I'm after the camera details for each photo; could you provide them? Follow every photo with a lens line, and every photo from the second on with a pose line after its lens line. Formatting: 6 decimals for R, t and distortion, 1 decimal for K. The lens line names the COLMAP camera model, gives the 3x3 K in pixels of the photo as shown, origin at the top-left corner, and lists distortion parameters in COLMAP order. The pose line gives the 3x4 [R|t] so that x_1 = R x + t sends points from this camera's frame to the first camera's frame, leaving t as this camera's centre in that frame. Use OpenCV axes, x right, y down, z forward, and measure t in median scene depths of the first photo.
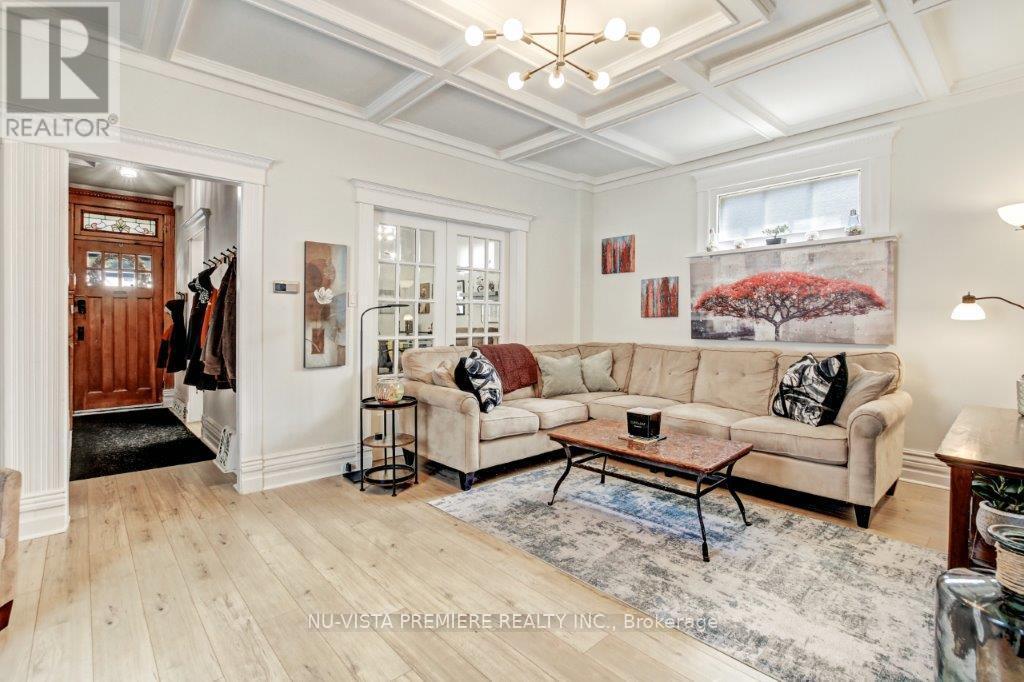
lens RADIAL K [[461.7, 0, 520.6], [0, 461.7, 322.1], [0, 0, 1]] dist [-0.023280, 0.004177]
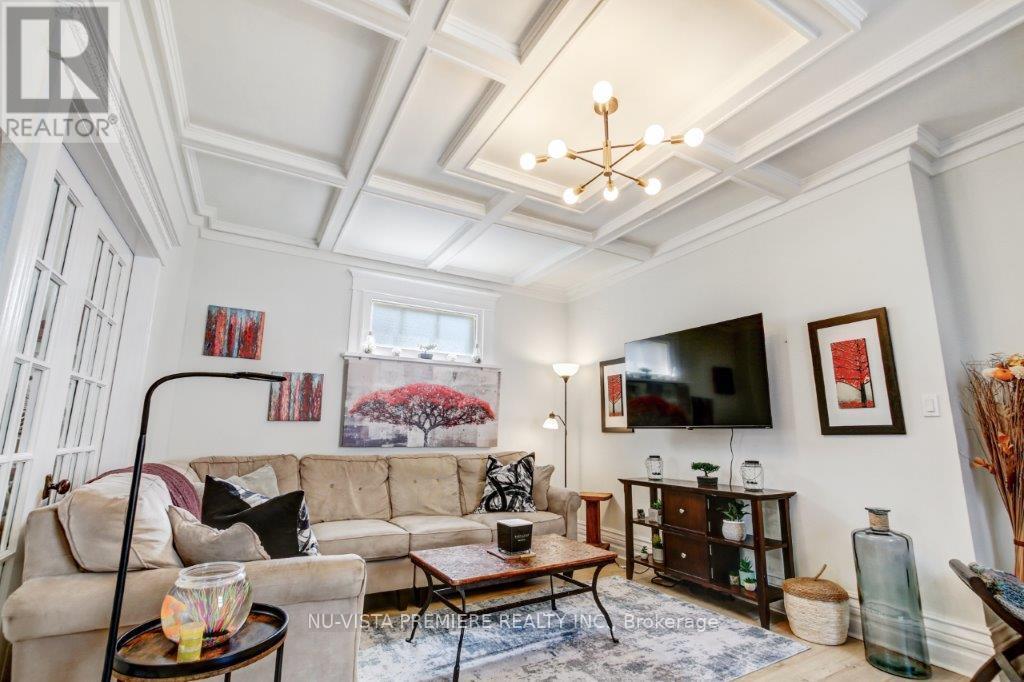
lens RADIAL K [[461.7, 0, 510.9], [0, 461.7, 347.3], [0, 0, 1]] dist [-0.023280, 0.004177]
pose [[0.250652, 0.179993, 0.951197, -0.514347], [-0.007059, 0.982877, -0.184128, 0.009946], [-0.968051, 0.039438, 0.247631, 0.562618]]
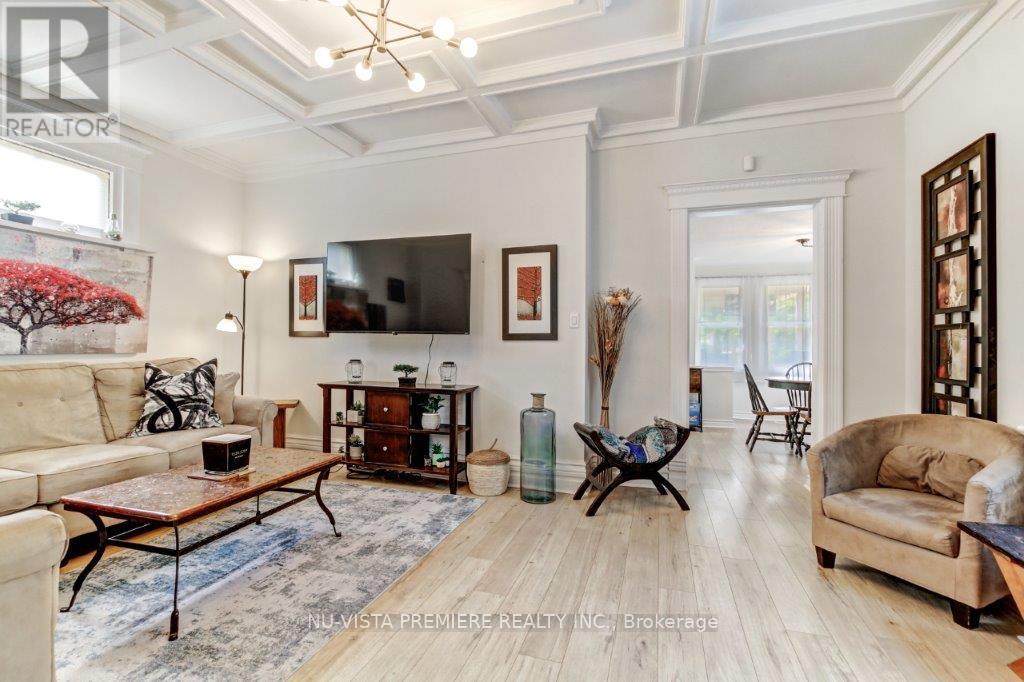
lens RADIAL K [[461.7, 0, 508.4], [0, 461.7, 341.4], [0, 0, 1]] dist [-0.023280, 0.004177]
pose [[-0.464892, -0.002198, 0.885364, -0.492761], [-0.010838, 0.999936, -0.003208, 0.015430], [-0.885301, -0.011087, -0.464887, 0.694901]]
